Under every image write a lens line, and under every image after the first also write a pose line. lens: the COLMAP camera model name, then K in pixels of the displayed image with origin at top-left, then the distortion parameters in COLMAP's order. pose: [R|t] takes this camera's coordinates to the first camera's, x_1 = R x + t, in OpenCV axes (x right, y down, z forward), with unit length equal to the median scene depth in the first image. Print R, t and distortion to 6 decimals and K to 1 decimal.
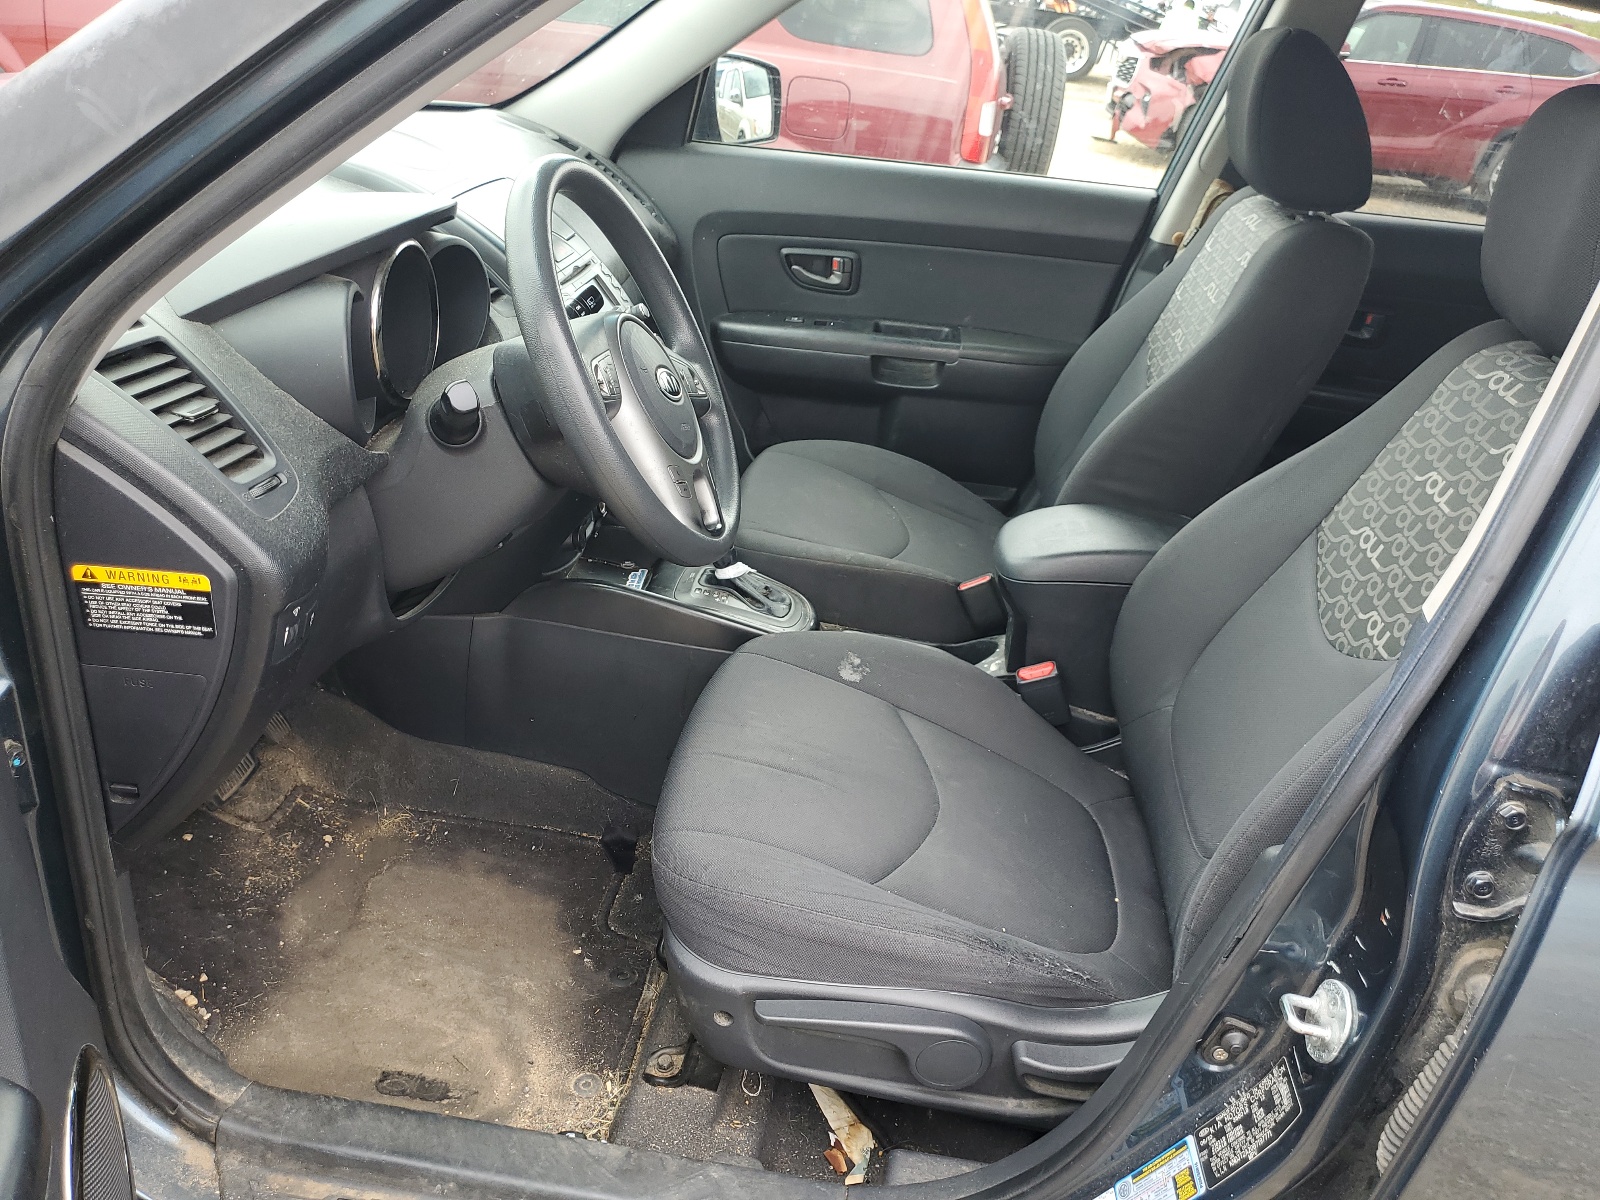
lens RADIAL K [[1222.6, 0, 800.0], [0, 1222.6, 600.0], [0, 0, 1]] dist [0.012182, -0.097961]
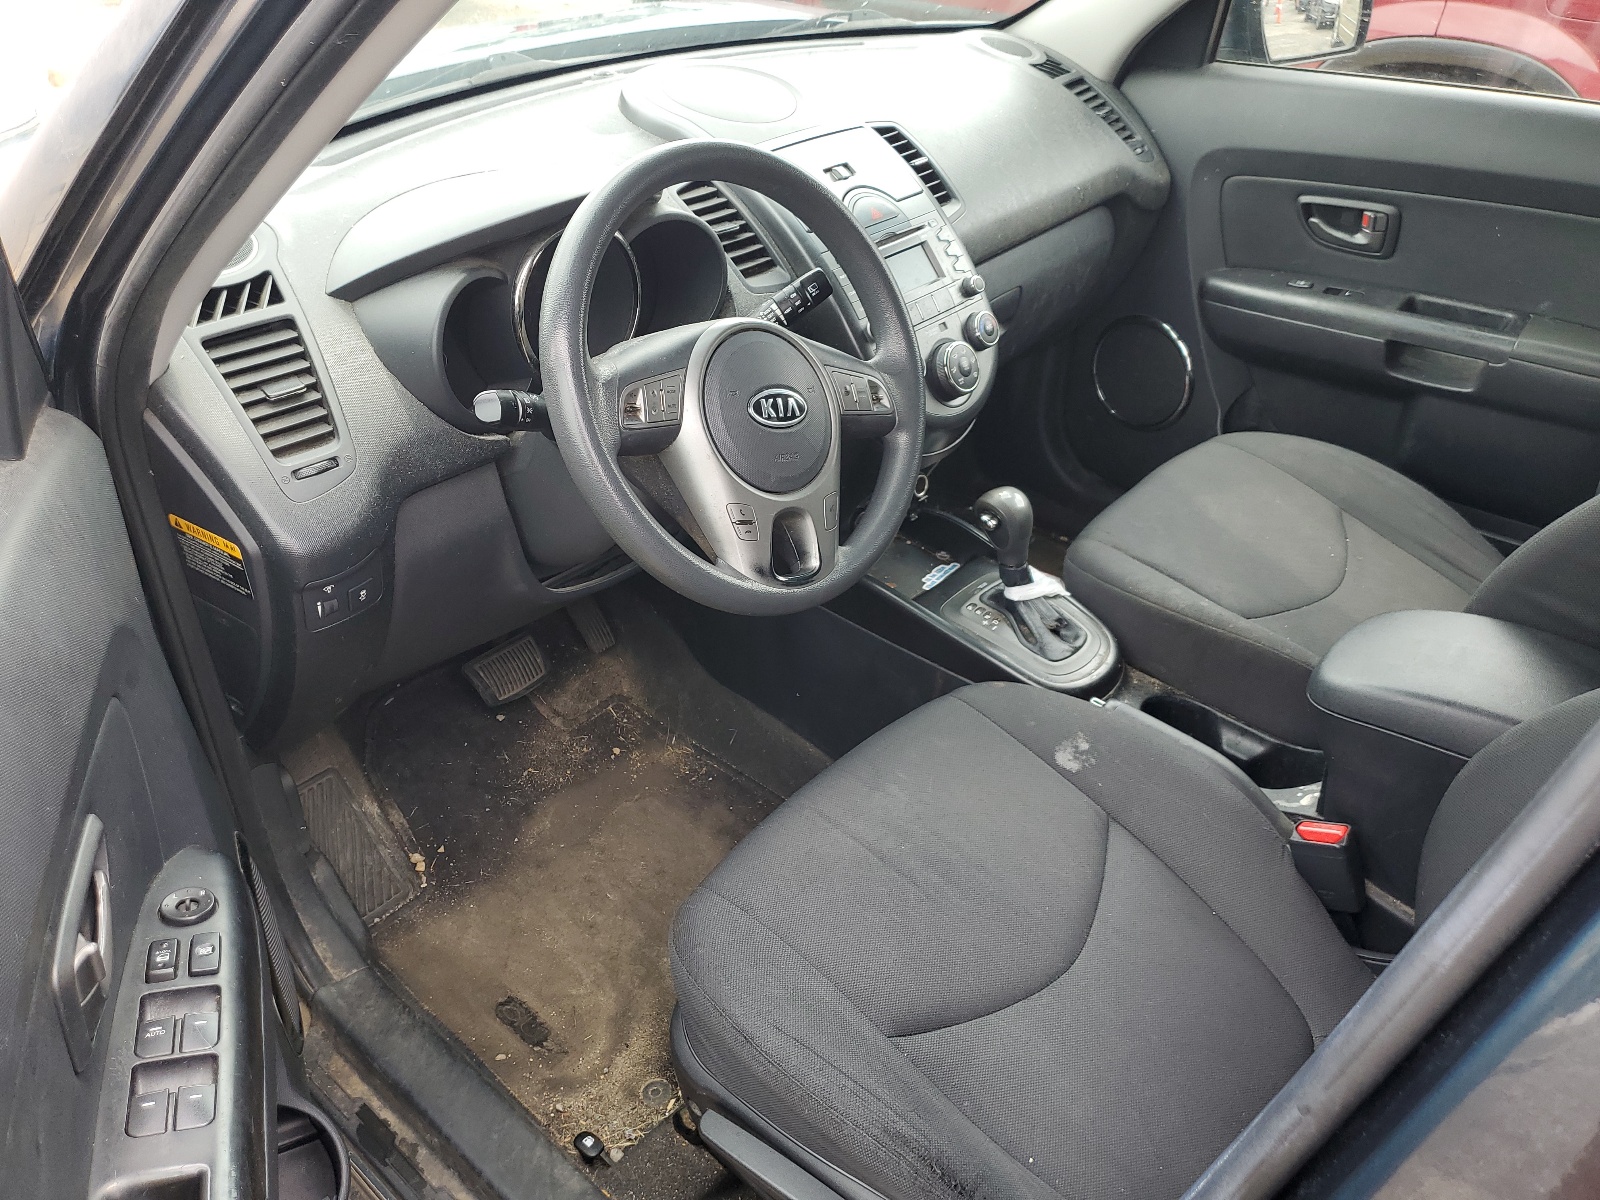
lens RADIAL K [[1191.5, 0, 799.2], [0, 1191.5, 551.4], [0, 0, 1]] dist [0.047561, -0.202923]
pose [[0.807524, 0.210150, -0.551127, 0.302894], [-0.174472, 0.977668, 0.117153, -0.135630], [0.563439, 0.001552, 0.826156, 0.237736]]
